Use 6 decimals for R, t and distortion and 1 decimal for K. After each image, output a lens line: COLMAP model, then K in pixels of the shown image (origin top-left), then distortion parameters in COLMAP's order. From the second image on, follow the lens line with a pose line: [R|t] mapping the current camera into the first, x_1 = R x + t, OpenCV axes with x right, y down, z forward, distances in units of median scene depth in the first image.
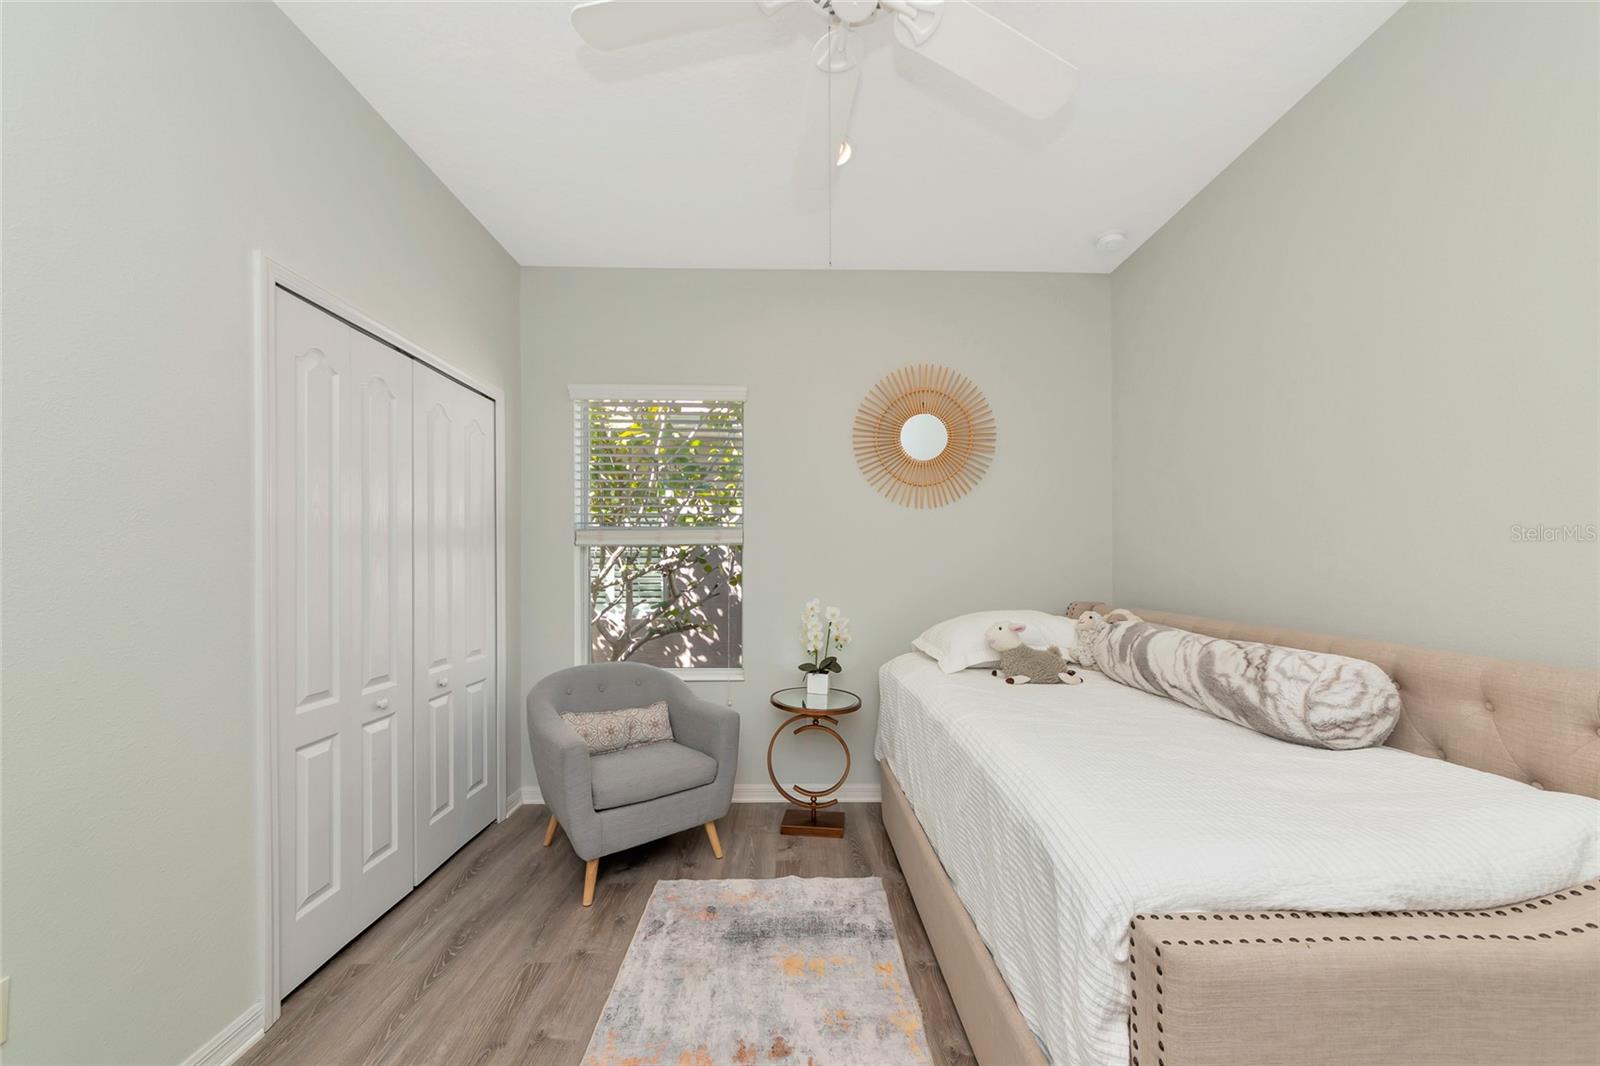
lens RADIAL K [[580.0, 0, 812.3], [0, 580.0, 562.7], [0, 0, 1]] dist [-0.000991, -0.000206]
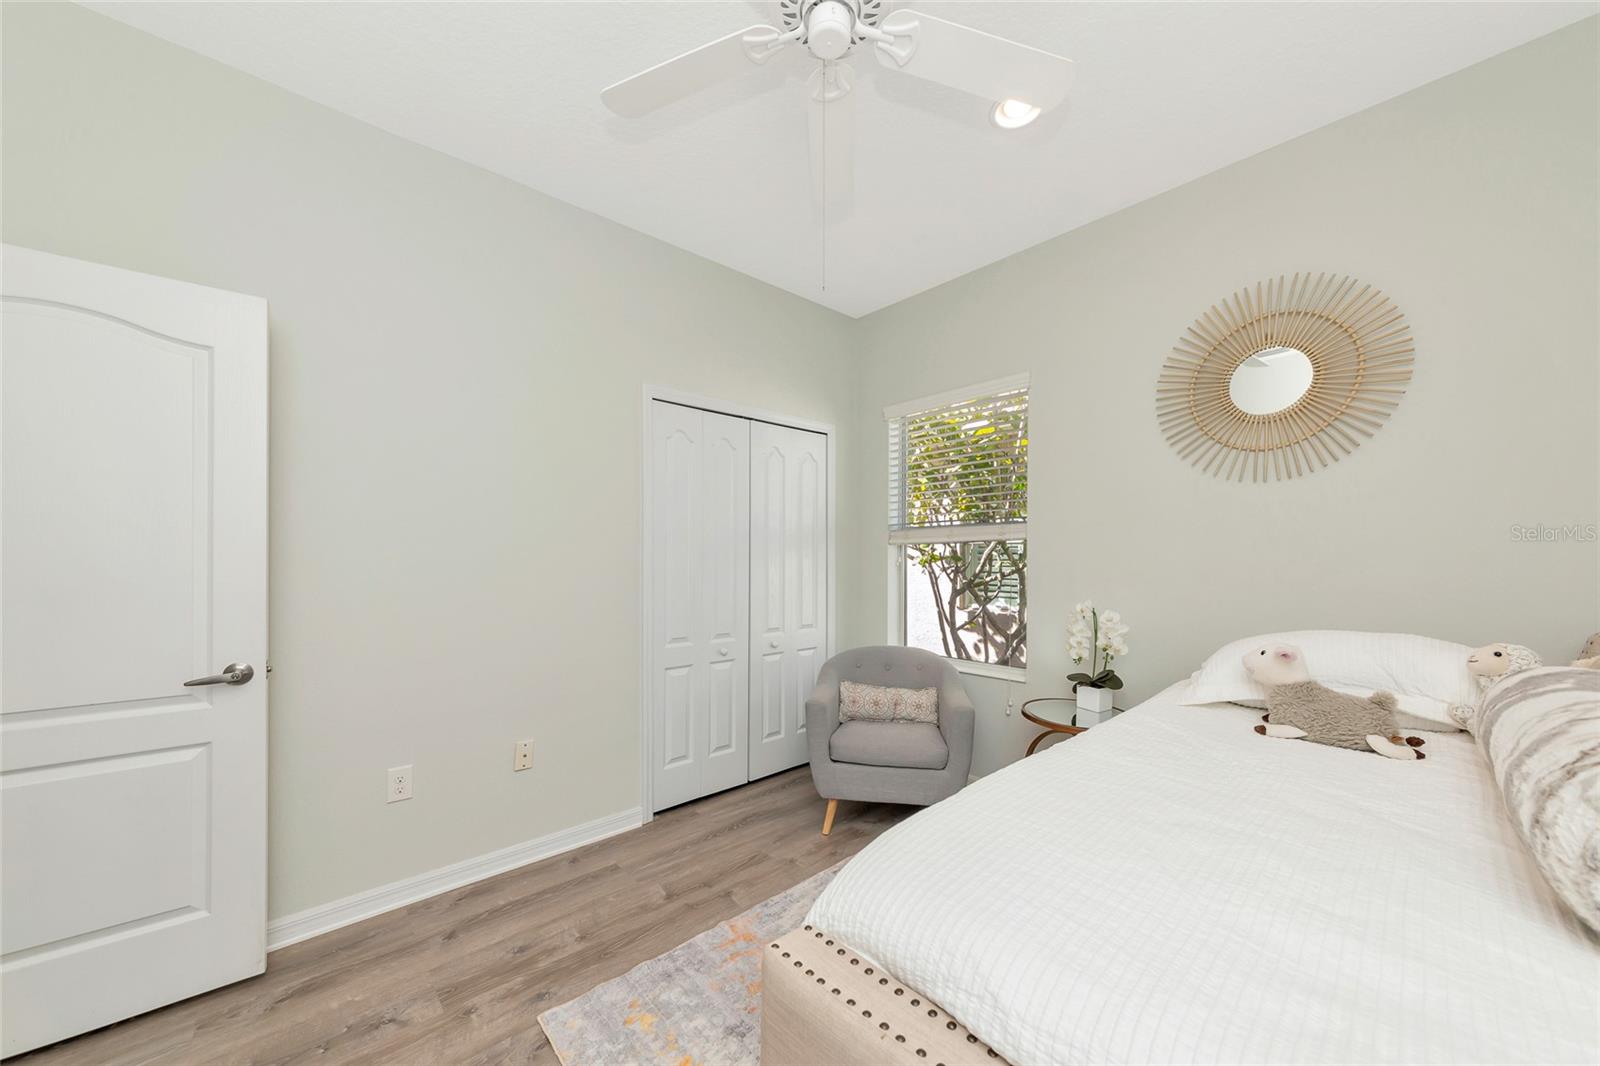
lens RADIAL K [[580.0, 0, 812.3], [0, 580.0, 562.7], [0, 0, 1]] dist [-0.000991, -0.000206]
pose [[0.665121, 0.003776, -0.746726, 0.470579], [0.000863, 0.999983, 0.005825, 0.001588], [0.746735, -0.004519, 0.665106, 0.140945]]
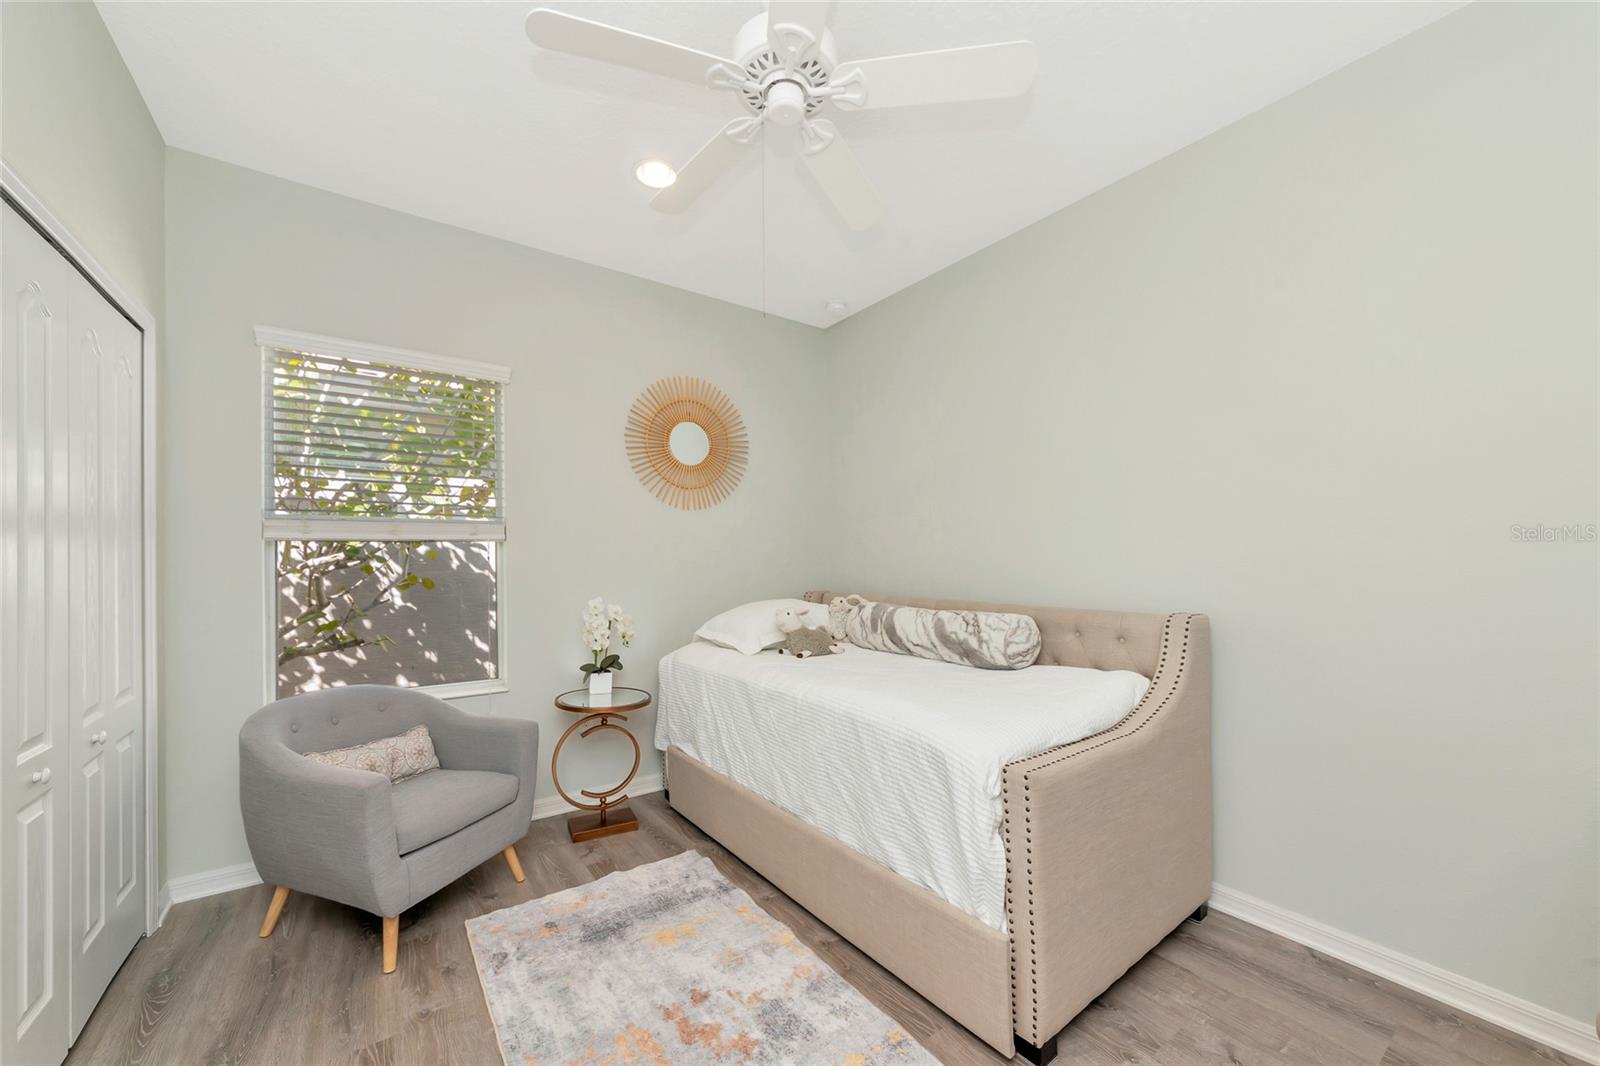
lens RADIAL K [[594.2, 0, 805.6], [0, 594.2, 552.8], [0, 0, 1]] dist [-0.008576, 0.000070]
pose [[0.824800, 0.000815, 0.565424, -0.338043], [0.006884, 0.999910, -0.011484, 0.001105], [-0.565382, 0.013364, 0.824721, -0.040653]]
